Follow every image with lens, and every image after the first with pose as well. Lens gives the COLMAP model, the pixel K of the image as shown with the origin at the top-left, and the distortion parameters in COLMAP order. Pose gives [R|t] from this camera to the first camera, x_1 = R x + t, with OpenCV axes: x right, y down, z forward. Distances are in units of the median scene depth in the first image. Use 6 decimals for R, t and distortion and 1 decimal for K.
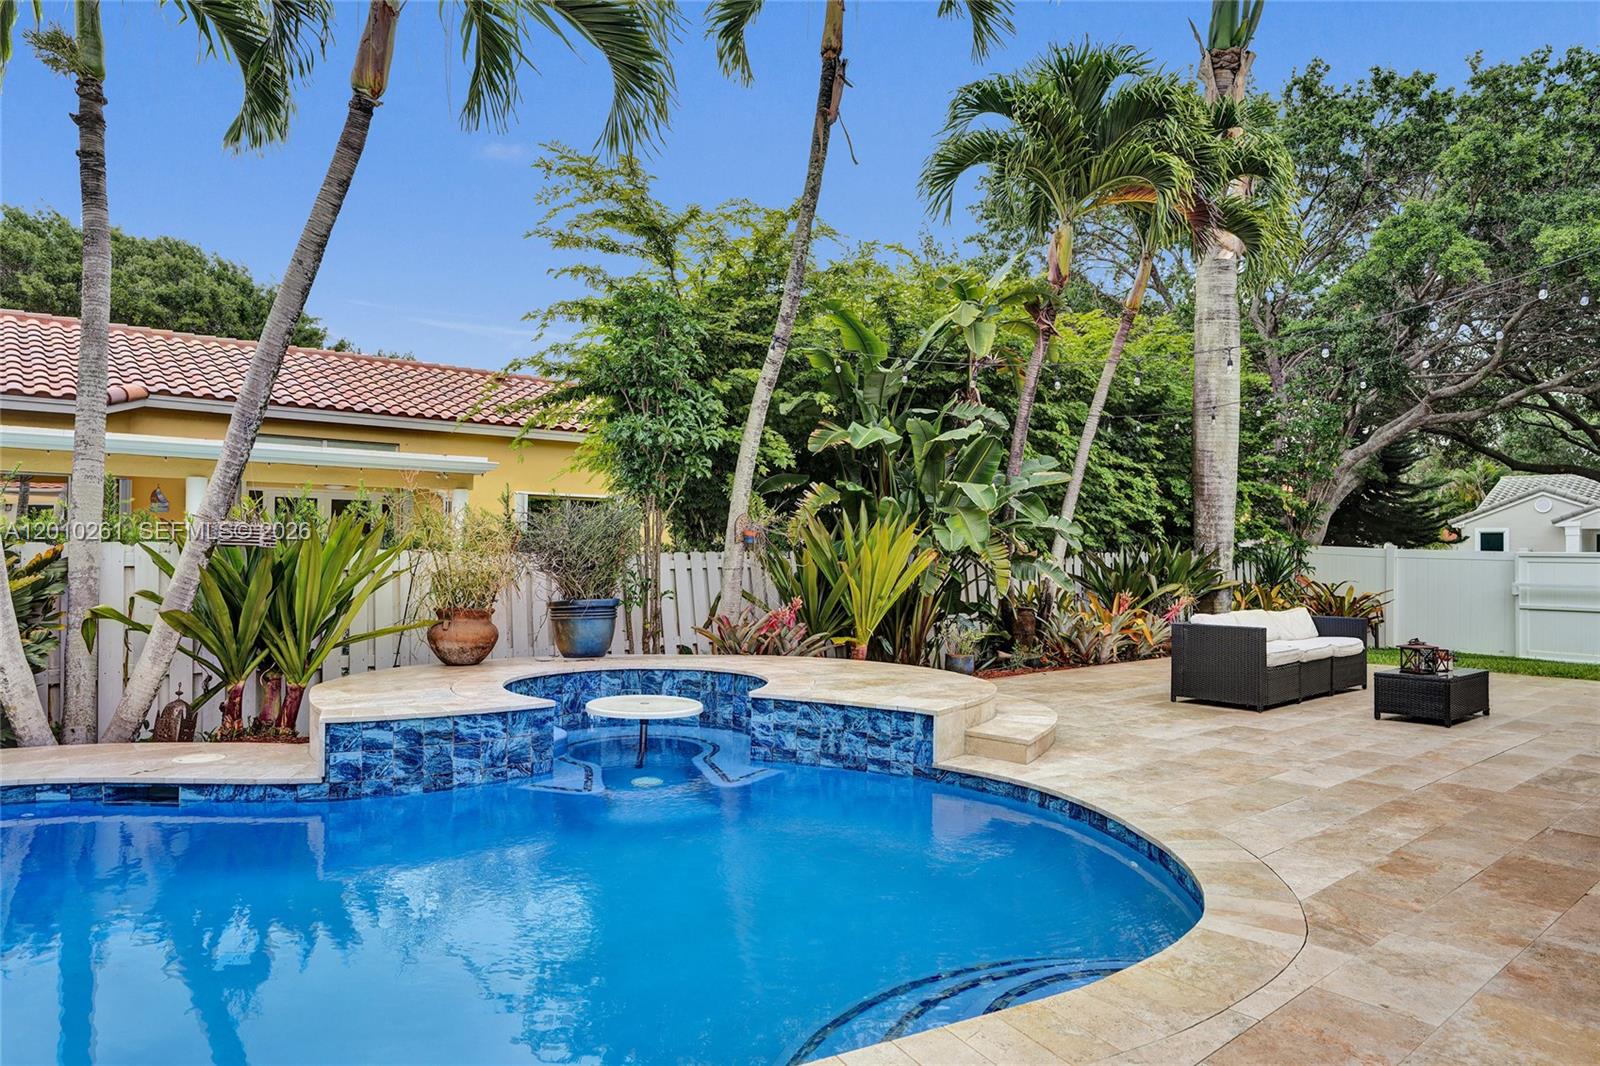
lens RADIAL K [[966.0, 0, 798.4], [0, 966.0, 536.1], [0, 0, 1]] dist [-0.046282, 0.040481]
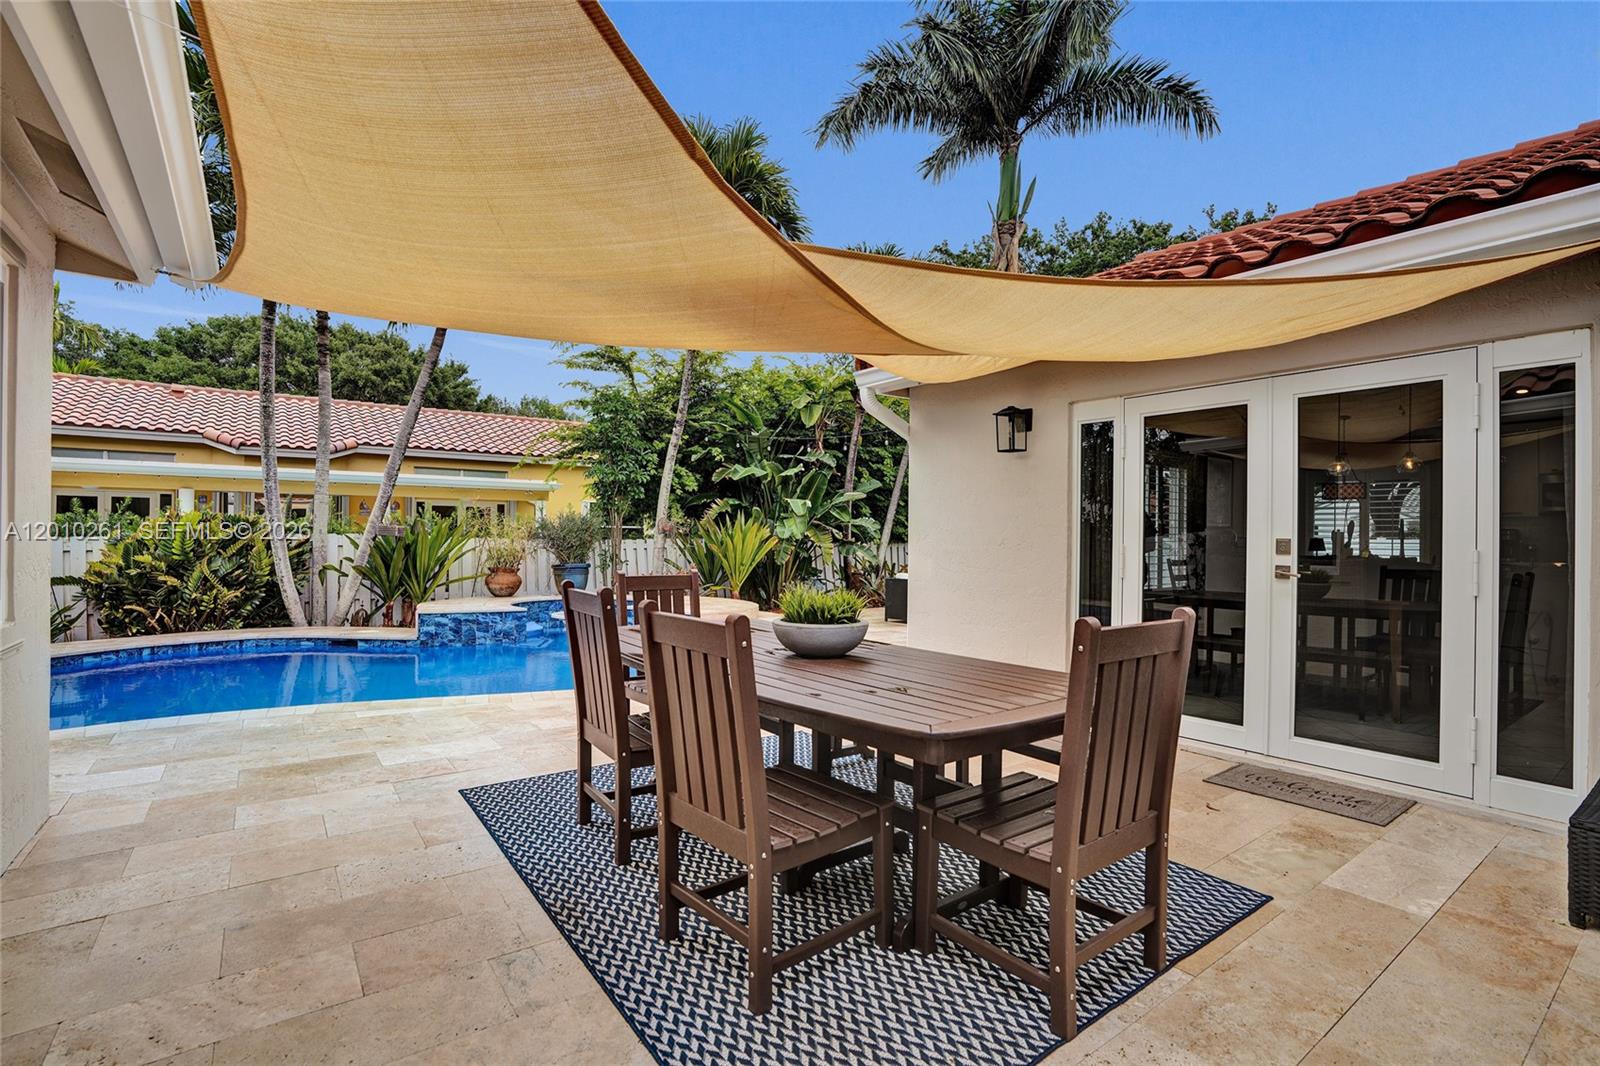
lens RADIAL K [[735.9, 0, 795.5], [0, 735.9, 535.7], [0, 0, 1]] dist [-0.067043, 0.026982]
pose [[0.997918, -0.000341, -0.064499, 0.340074], [0.001012, 0.999946, 0.010359, -0.003682], [0.064492, -0.010403, 0.997864, -0.435445]]
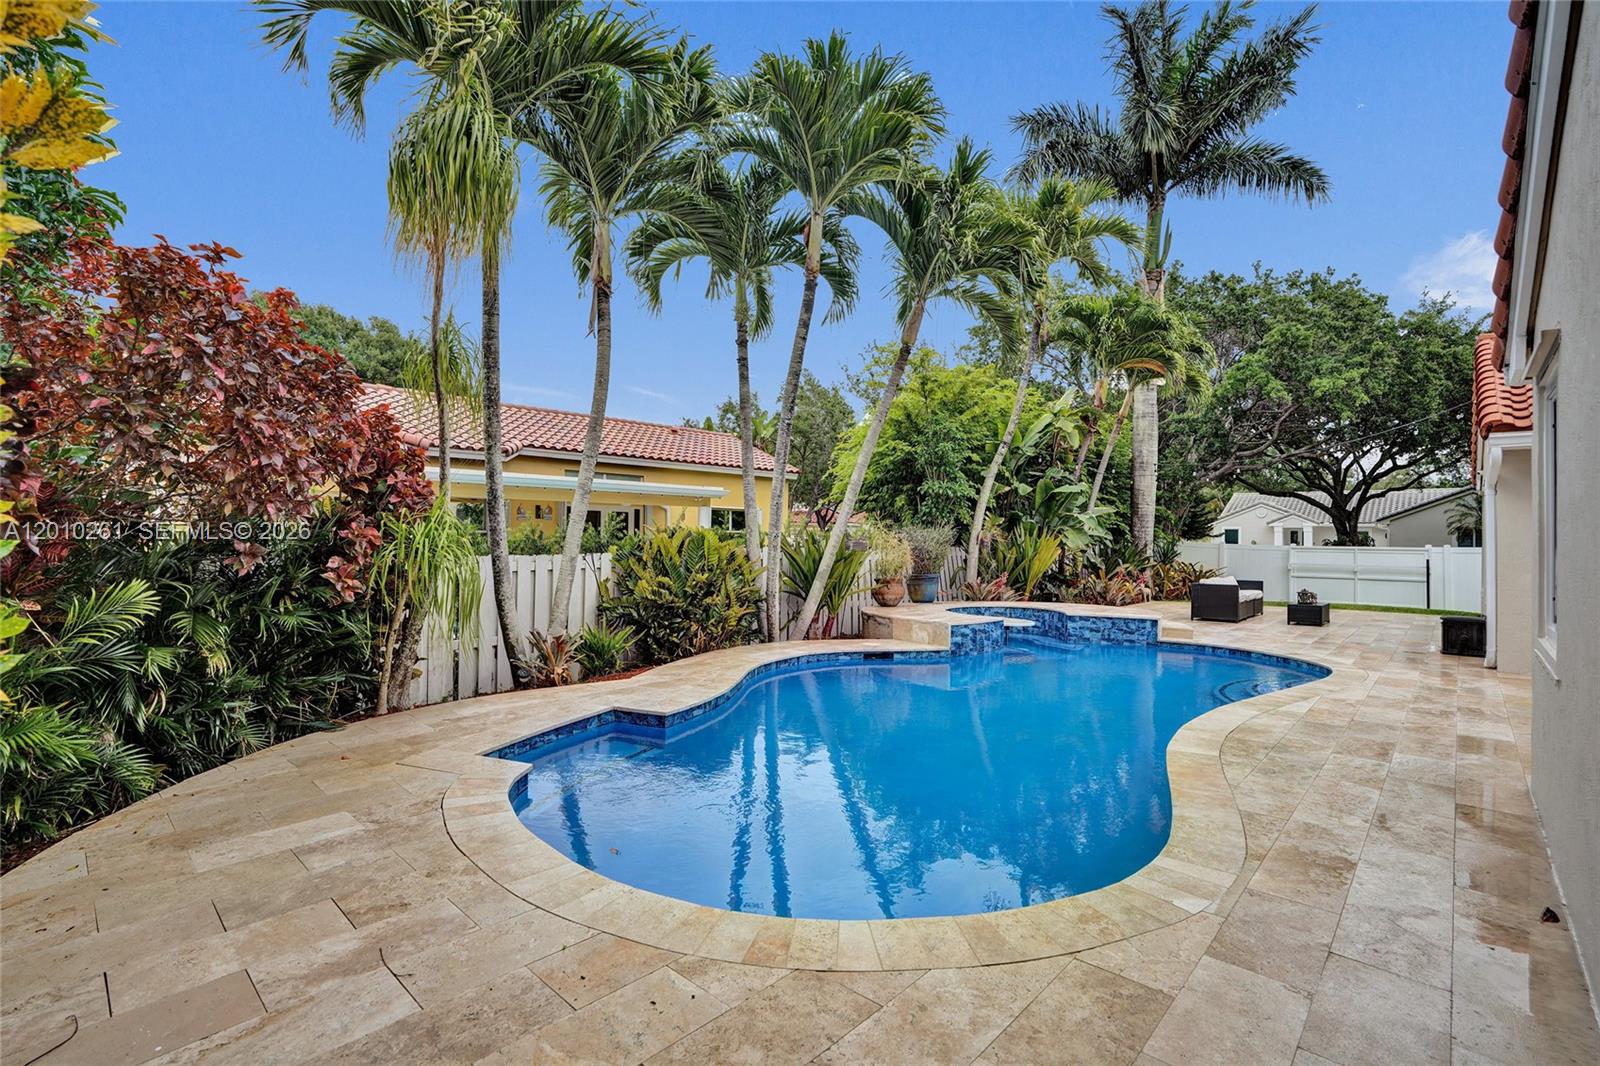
lens RADIAL K [[735.9, 0, 795.5], [0, 735.9, 535.7], [0, 0, 1]] dist [-0.067043, 0.026982]
pose [[0.992843, 0.000039, 0.119429, -0.743090], [-0.001357, 0.999939, 0.010956, -0.034583], [-0.119421, -0.011040, 0.992782, -0.533350]]
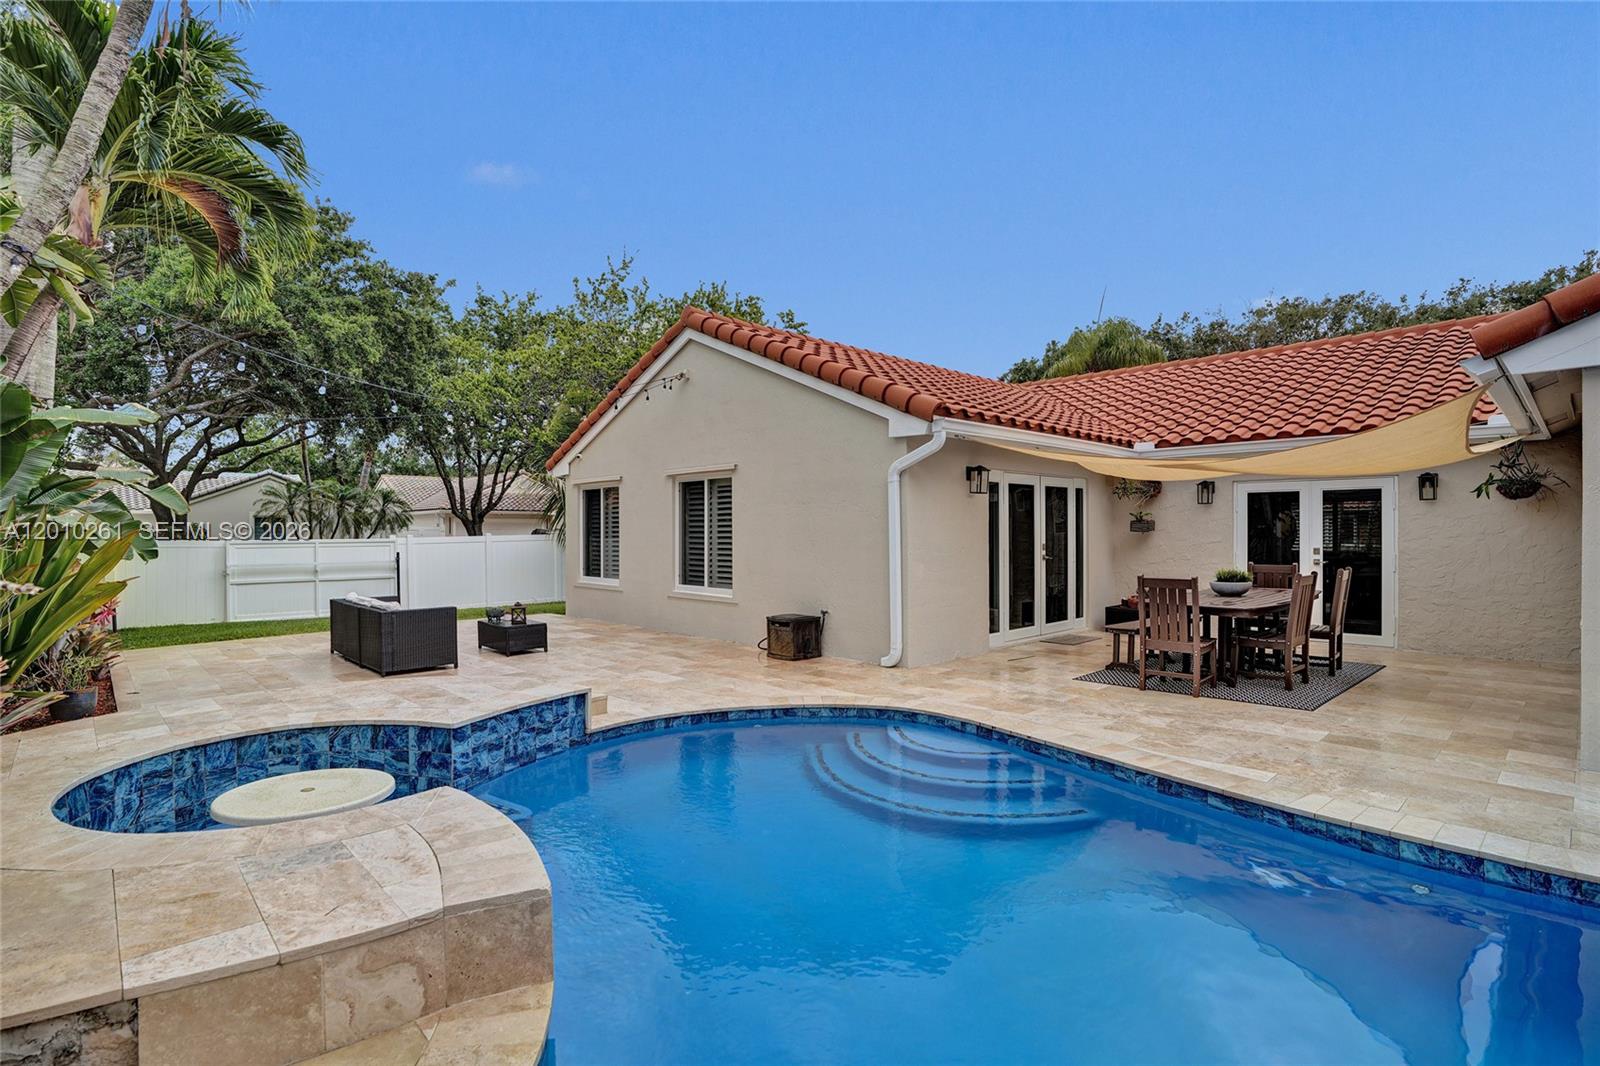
lens RADIAL K [[789.4, 0, 810.9], [0, 789.4, 536.5], [0, 0, 1]] dist [-0.076629, 0.032412]
pose [[-0.053412, -0.019283, 0.998386, -0.667000], [-0.008178, 0.999788, 0.018873, -0.029189], [-0.998539, -0.007156, -0.053559, 0.573153]]
